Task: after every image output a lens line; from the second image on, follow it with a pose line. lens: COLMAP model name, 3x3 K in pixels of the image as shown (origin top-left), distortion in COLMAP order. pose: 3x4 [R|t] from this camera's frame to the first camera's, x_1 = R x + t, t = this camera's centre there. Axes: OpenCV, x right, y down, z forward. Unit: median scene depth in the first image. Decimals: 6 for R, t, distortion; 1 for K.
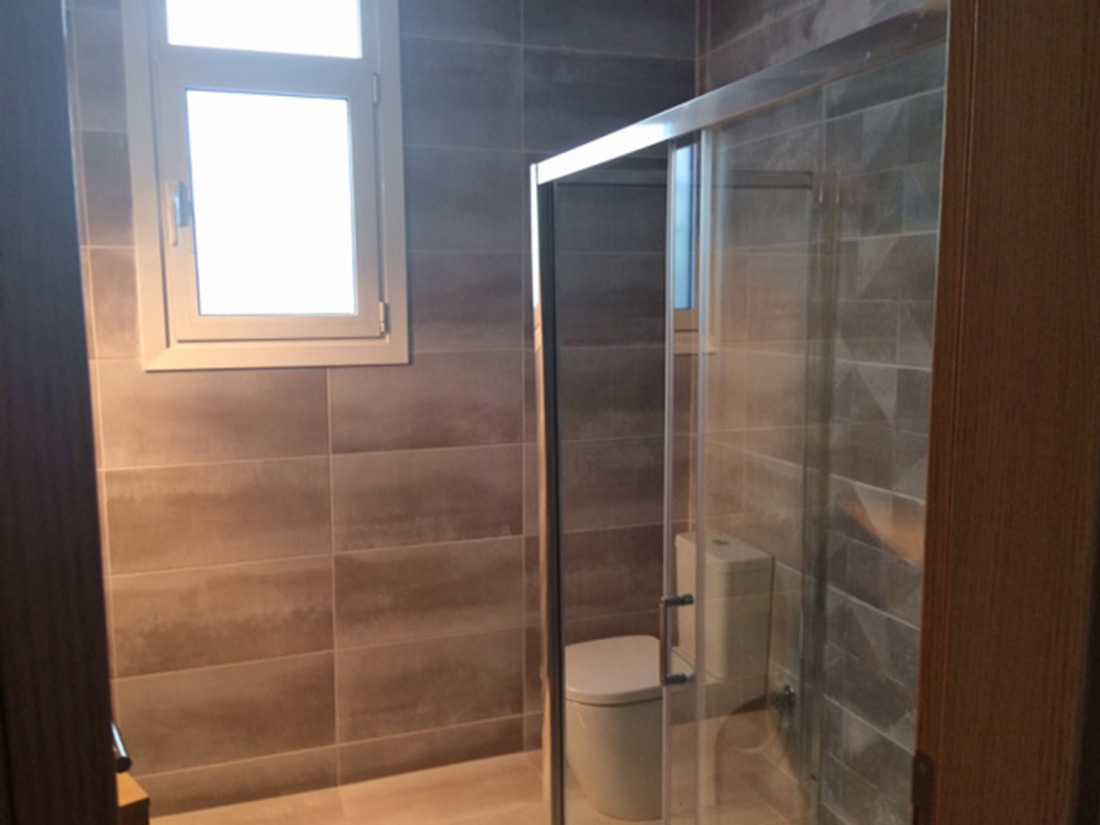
lens RADIAL K [[932.0, 0, 548.4], [0, 932.0, 417.8], [0, 0, 1]] dist [0.091661, -0.076663]
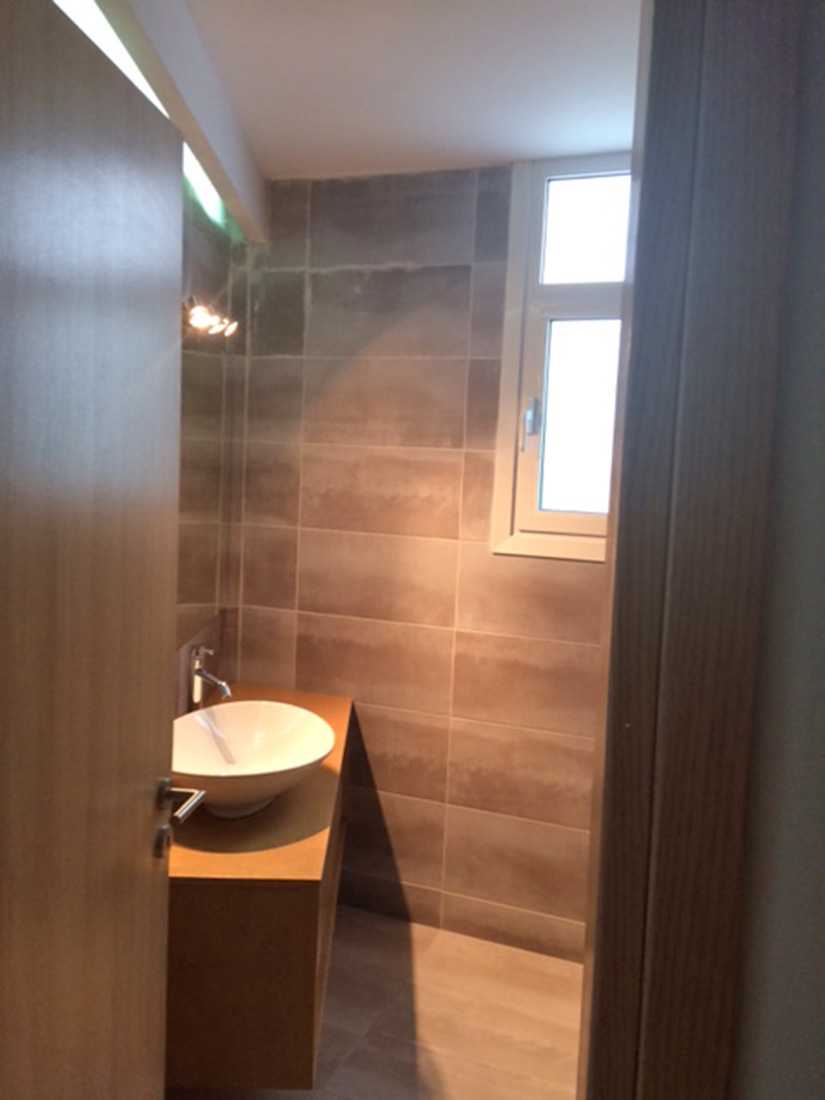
lens RADIAL K [[932.0, 0, 415.8], [0, 932.0, 556.6], [0, 0, 1]] dist [0.091661, -0.076663]
pose [[0.758179, 0.095842, -0.644964, 0.260195], [-0.141106, 0.989816, -0.018788, -0.008689], [0.636595, 0.105253, 0.763982, 0.029545]]
